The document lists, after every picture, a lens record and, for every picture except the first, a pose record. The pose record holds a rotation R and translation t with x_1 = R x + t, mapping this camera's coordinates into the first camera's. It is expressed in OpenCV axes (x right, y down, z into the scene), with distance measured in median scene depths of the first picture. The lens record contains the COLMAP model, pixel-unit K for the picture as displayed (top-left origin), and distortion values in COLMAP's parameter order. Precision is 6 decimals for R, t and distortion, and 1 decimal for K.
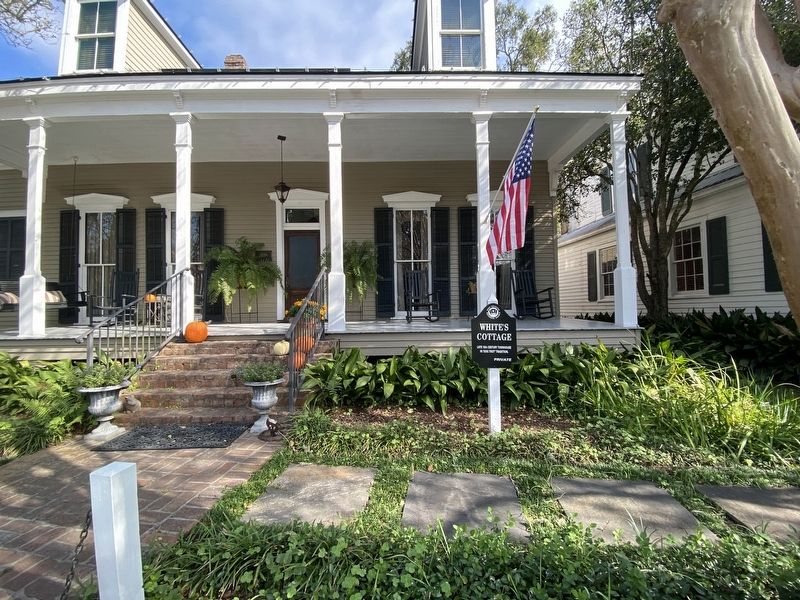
lens RADIAL K [[326.6, 0, 400.0], [0, 326.6, 300.0], [0, 0, 1]] dist [0.022003, -0.021424]
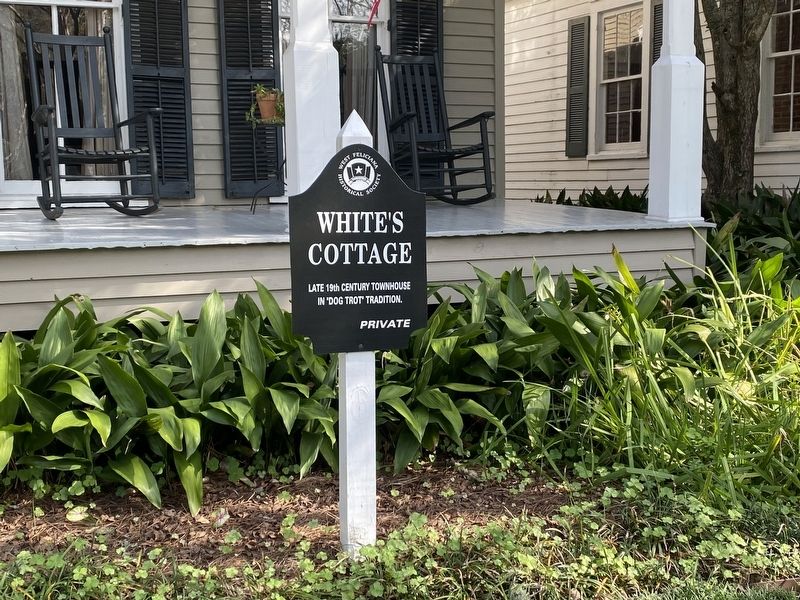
lens RADIAL K [[975.9, 0, 400.0], [0, 975.9, 300.0], [0, 0, 1]] dist [0.212121, -0.575321]
pose [[0.929127, -0.041153, 0.367462, -0.018989], [-0.011920, 0.989937, 0.141005, 0.020422], [-0.369567, -0.135391, 0.919287, 0.103726]]
